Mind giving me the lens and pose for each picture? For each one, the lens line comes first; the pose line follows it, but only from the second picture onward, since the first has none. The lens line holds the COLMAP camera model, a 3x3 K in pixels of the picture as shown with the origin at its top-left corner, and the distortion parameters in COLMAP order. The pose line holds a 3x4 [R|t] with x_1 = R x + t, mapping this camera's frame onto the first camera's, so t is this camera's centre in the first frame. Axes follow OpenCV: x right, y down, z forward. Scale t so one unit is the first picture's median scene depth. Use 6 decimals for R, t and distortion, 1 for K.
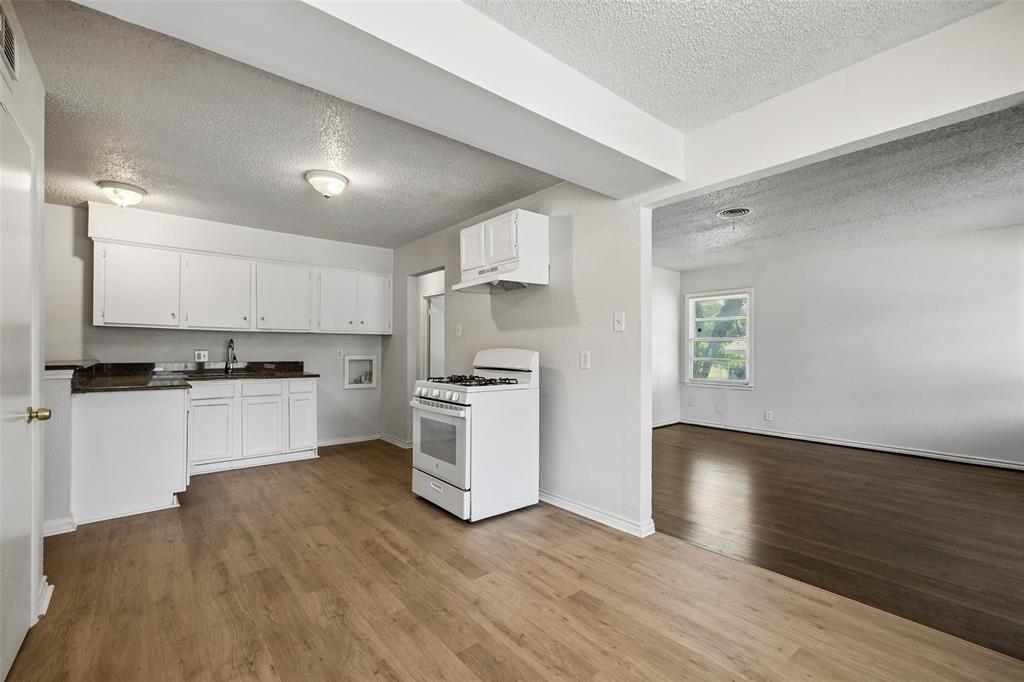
lens RADIAL K [[451.1, 0, 520.3], [0, 451.1, 351.2], [0, 0, 1]] dist [-0.010115, 0.000756]
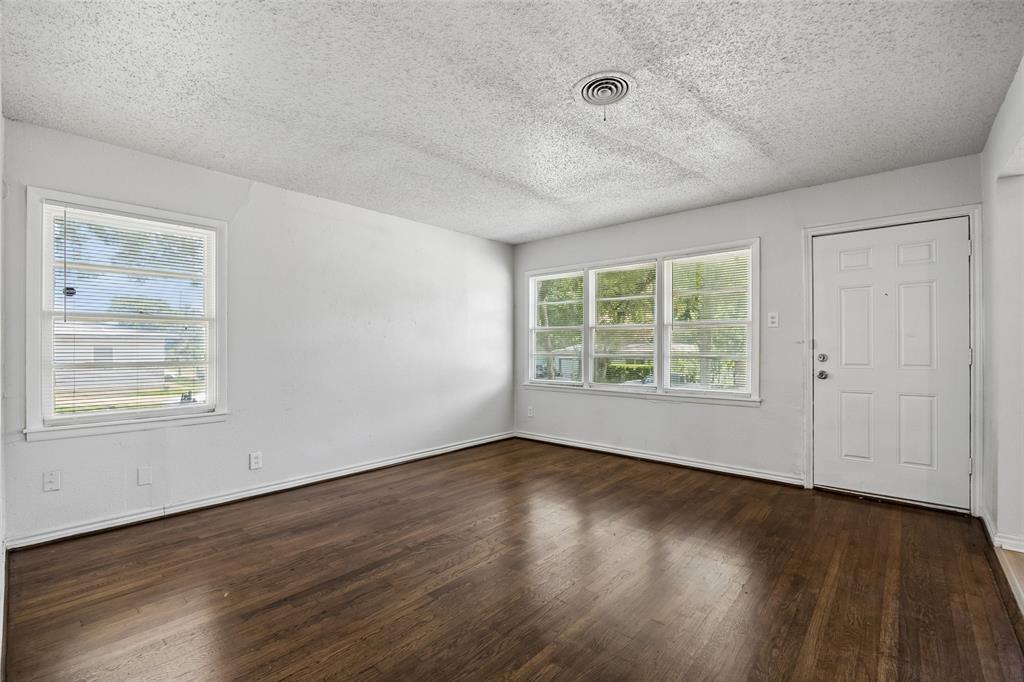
lens RADIAL K [[451.1, 0, 509.6], [0, 451.1, 346.8], [0, 0, 1]] dist [-0.010115, 0.000756]
pose [[-0.129614, -0.003156, 0.991560, -0.073017], [0.003357, 0.999988, 0.003621, 0.003811], [-0.991559, 0.003798, -0.129602, 1.471140]]
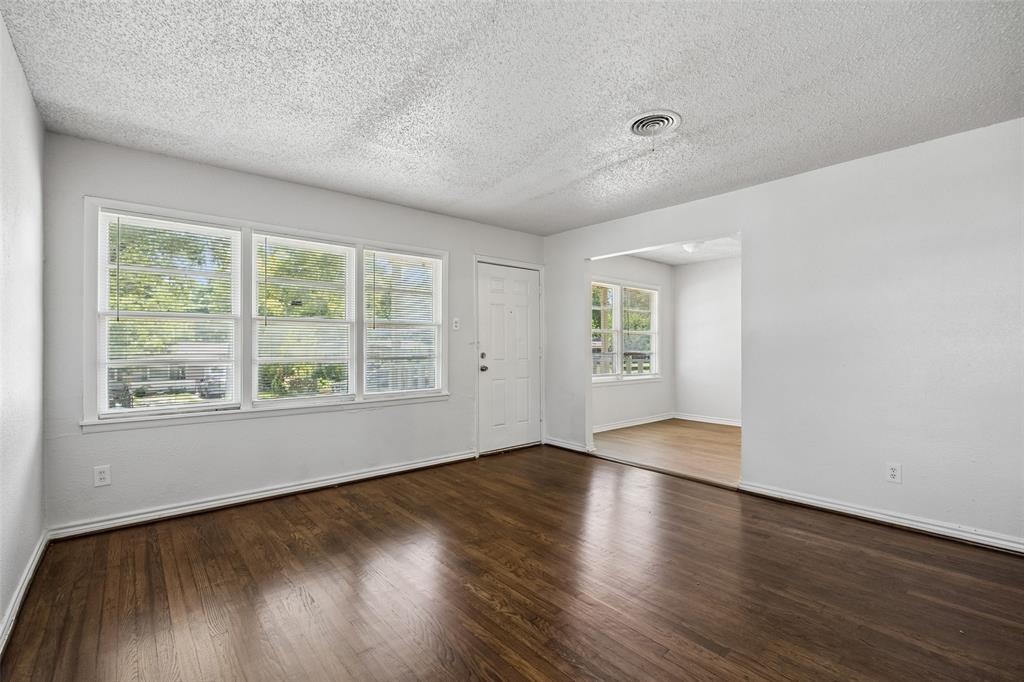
lens RADIAL K [[451.1, 0, 508.5], [0, 451.1, 343.1], [0, 0, 1]] dist [-0.010115, 0.000756]
pose [[-0.999898, 0.000814, 0.014252, 0.824136], [0.000747, 0.999989, -0.004721, 0.005274], [-0.014256, -0.004710, -0.999887, 2.026788]]
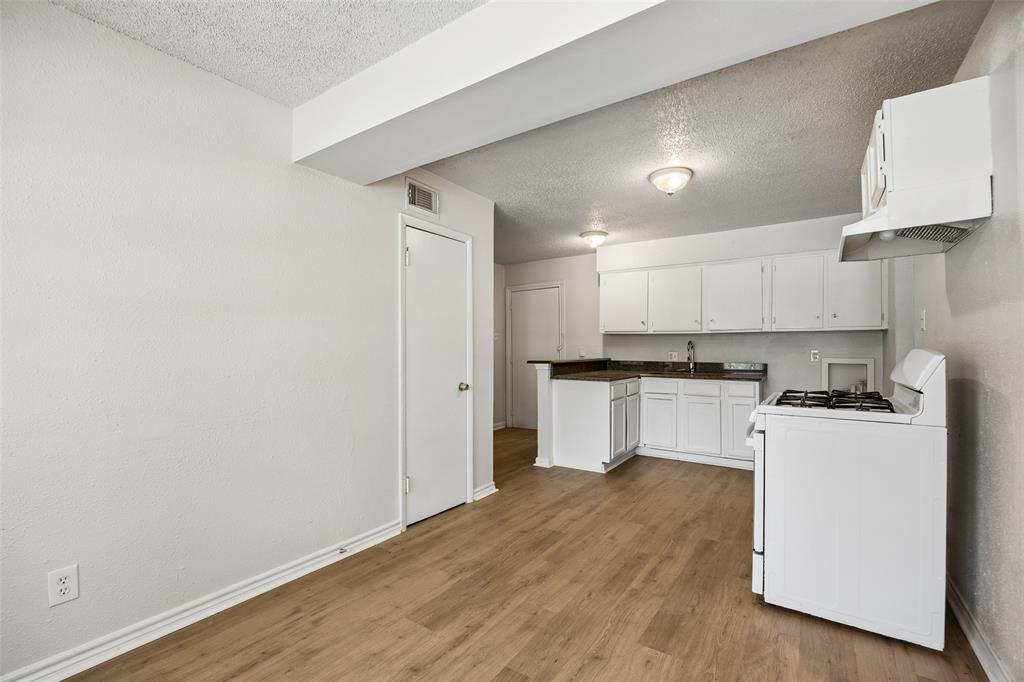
lens RADIAL K [[451.1, 0, 492.5], [0, 451.1, 350.3], [0, 0, 1]] dist [-0.010115, 0.000756]
pose [[0.228520, 0.000264, -0.973539, 0.420791], [-0.003686, 0.999993, -0.000594, -0.003173], [0.973532, 0.003724, 0.228520, 0.397848]]
